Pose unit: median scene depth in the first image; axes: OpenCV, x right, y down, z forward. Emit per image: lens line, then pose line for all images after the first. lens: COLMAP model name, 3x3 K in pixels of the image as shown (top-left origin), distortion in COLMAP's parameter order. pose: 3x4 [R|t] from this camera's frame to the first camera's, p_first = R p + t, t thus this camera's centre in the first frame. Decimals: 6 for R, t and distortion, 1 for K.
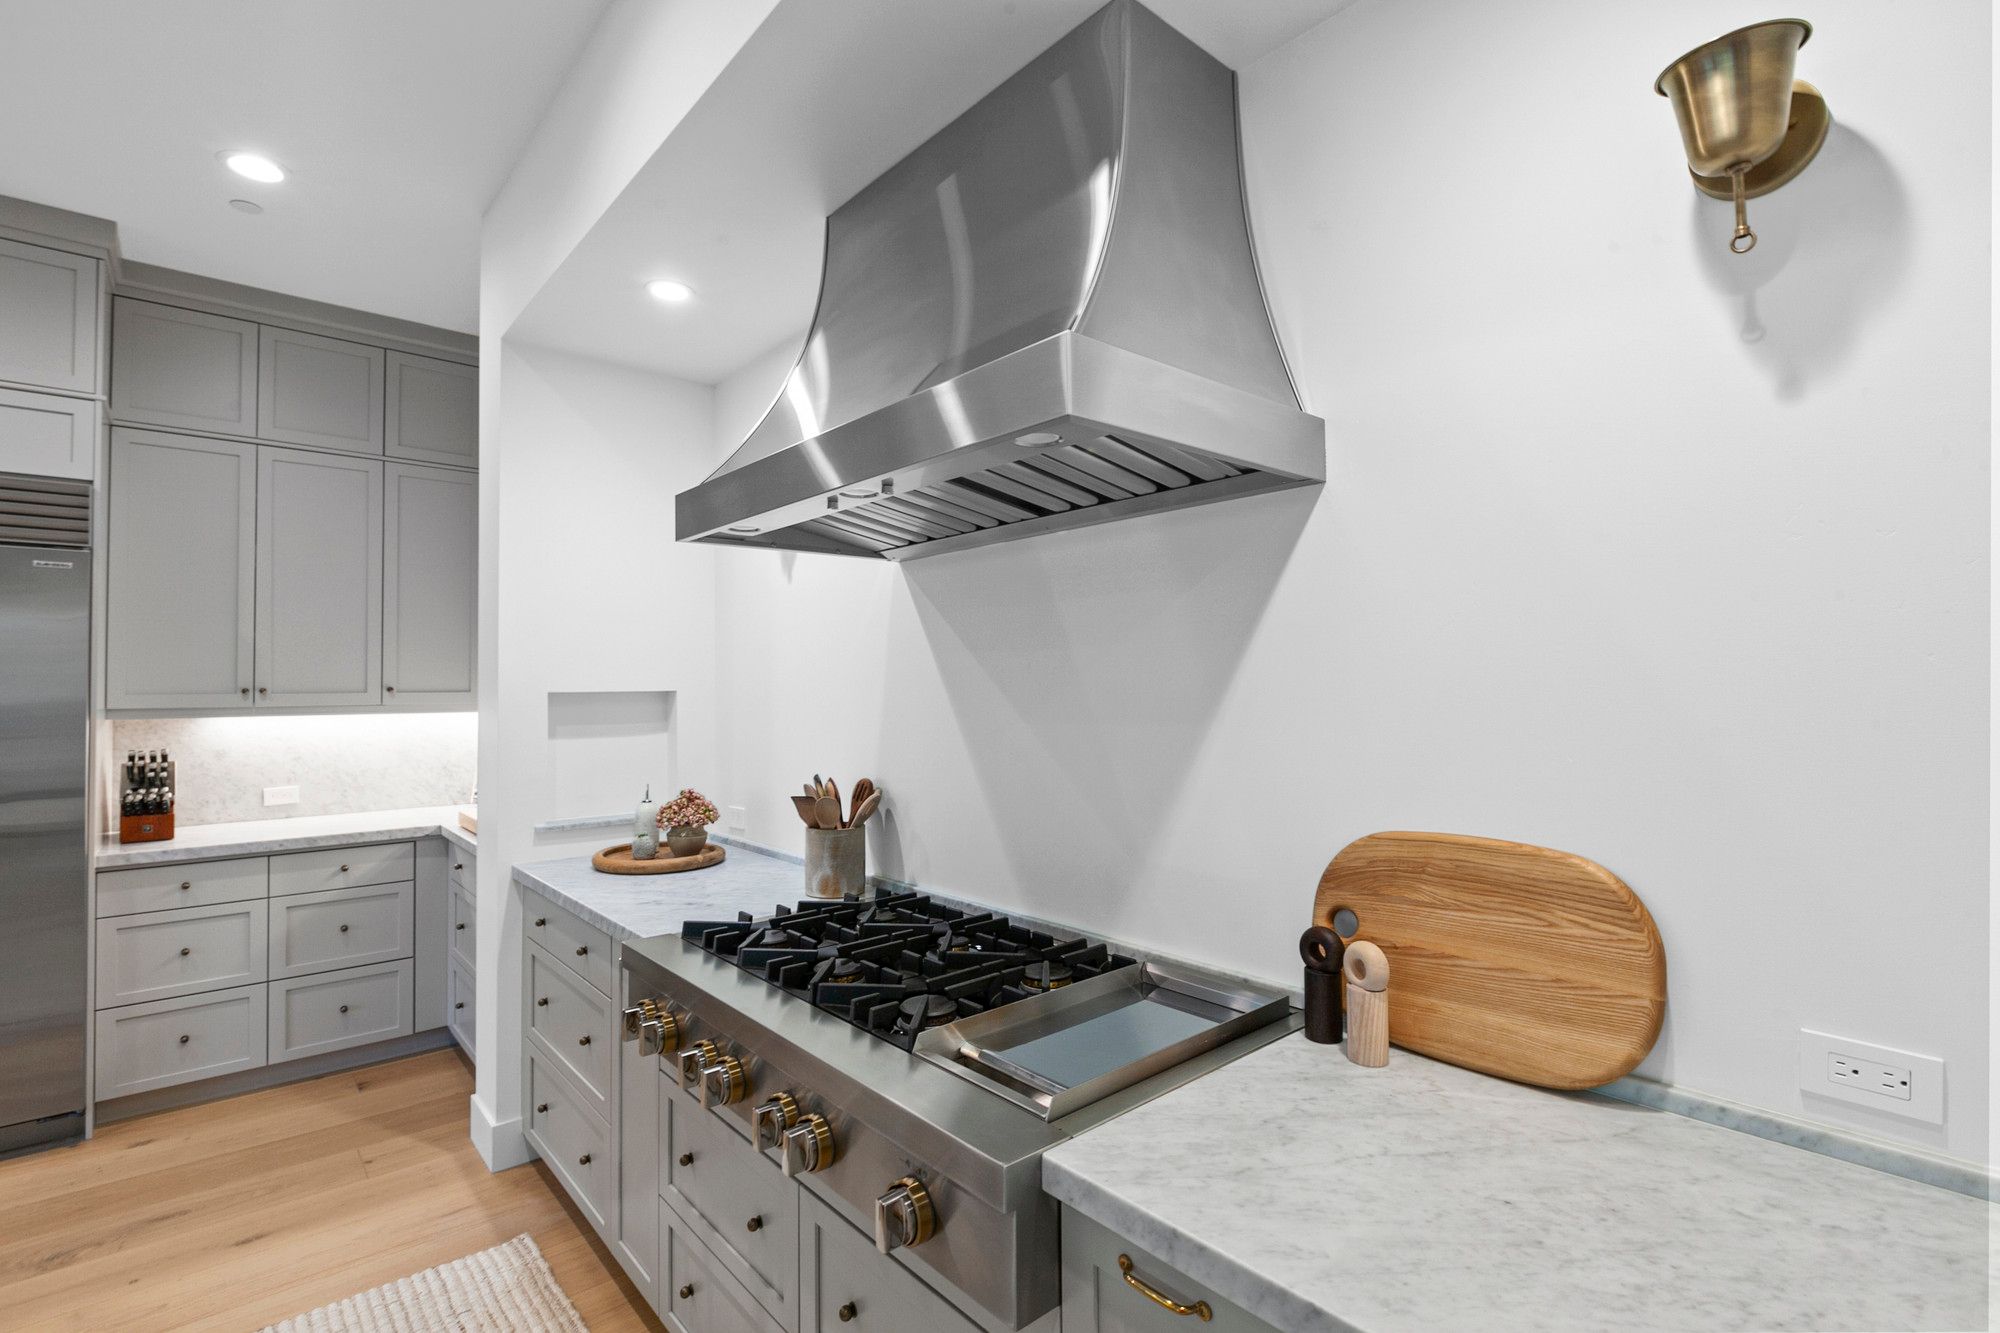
lens RADIAL K [[957.0, 0, 978.3], [0, 957.0, 670.8], [0, 0, 1]] dist [-0.002136, -0.000094]
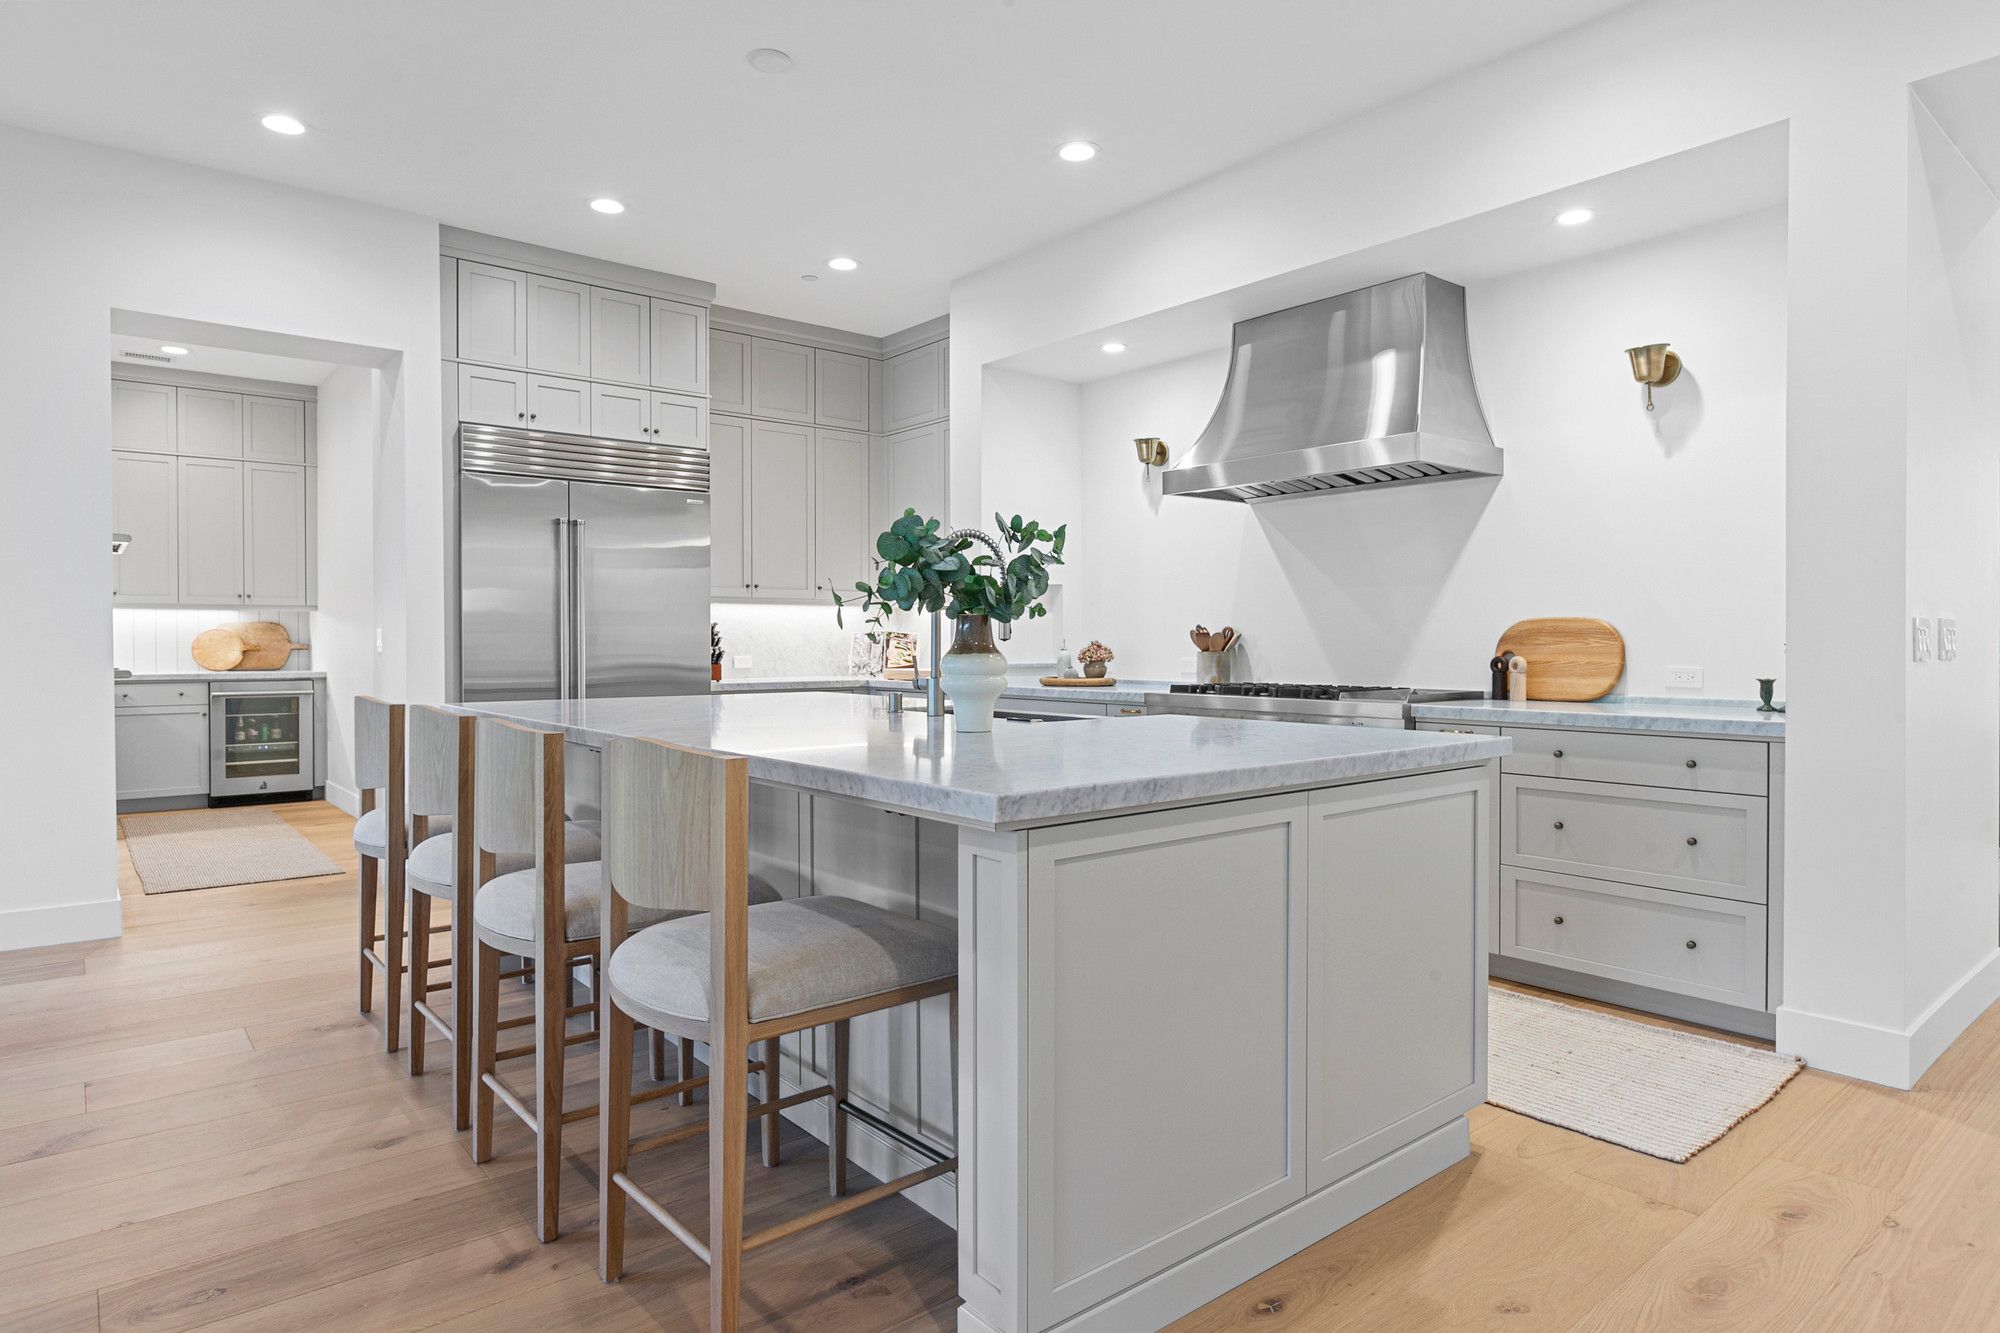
lens RADIAL K [[1152.1, 0, 1000.0], [0, 1152.1, 666.5], [0, 0, 1]] dist [-0.002056, -0.000937]
pose [[0.999987, 0.004581, 0.002105, -0.942339], [-0.004665, 0.999130, 0.041446, 0.173405], [-0.001913, -0.041455, 0.999139, -1.983507]]
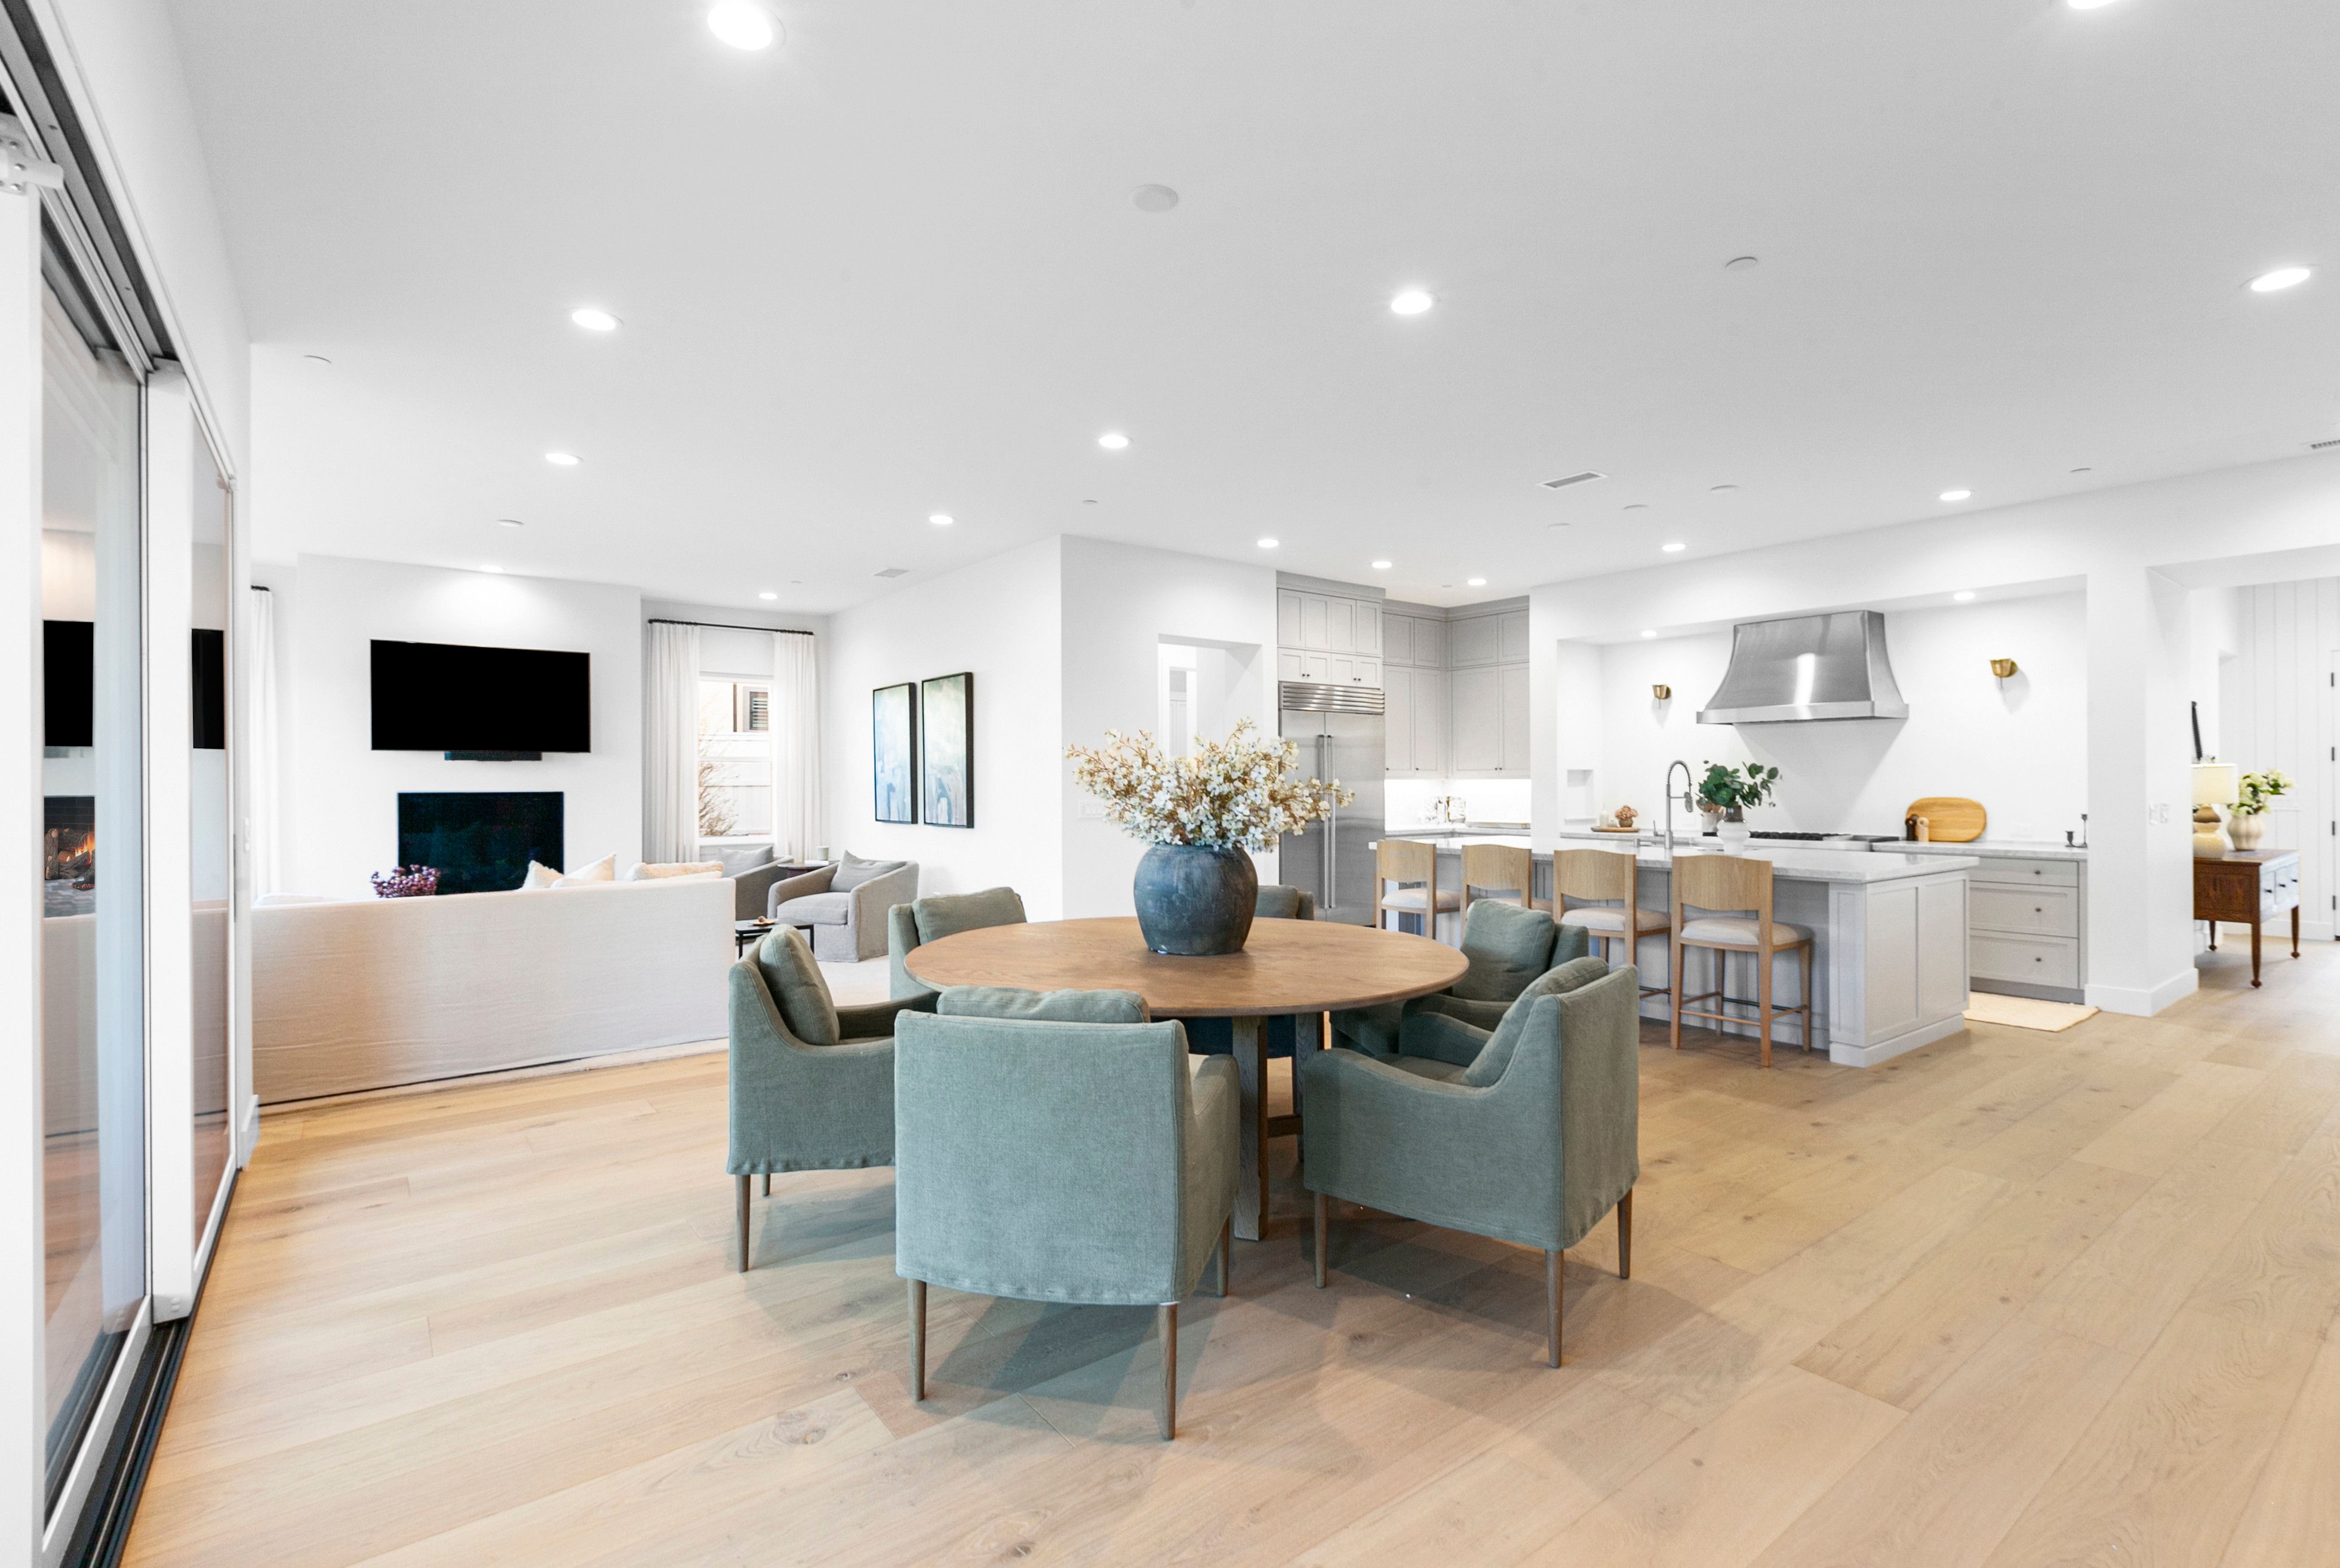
lens RADIAL K [[1096.7, 0, 1167.5], [0, 1096.7, 787.2], [0, 0, 1]] dist [0.000507, 0.000024]
pose [[0.998945, 0.004285, -0.045727, -2.937379], [-0.003193, 0.999708, 0.023934, 0.007209], [0.045817, -0.023763, 0.998667, -4.380652]]
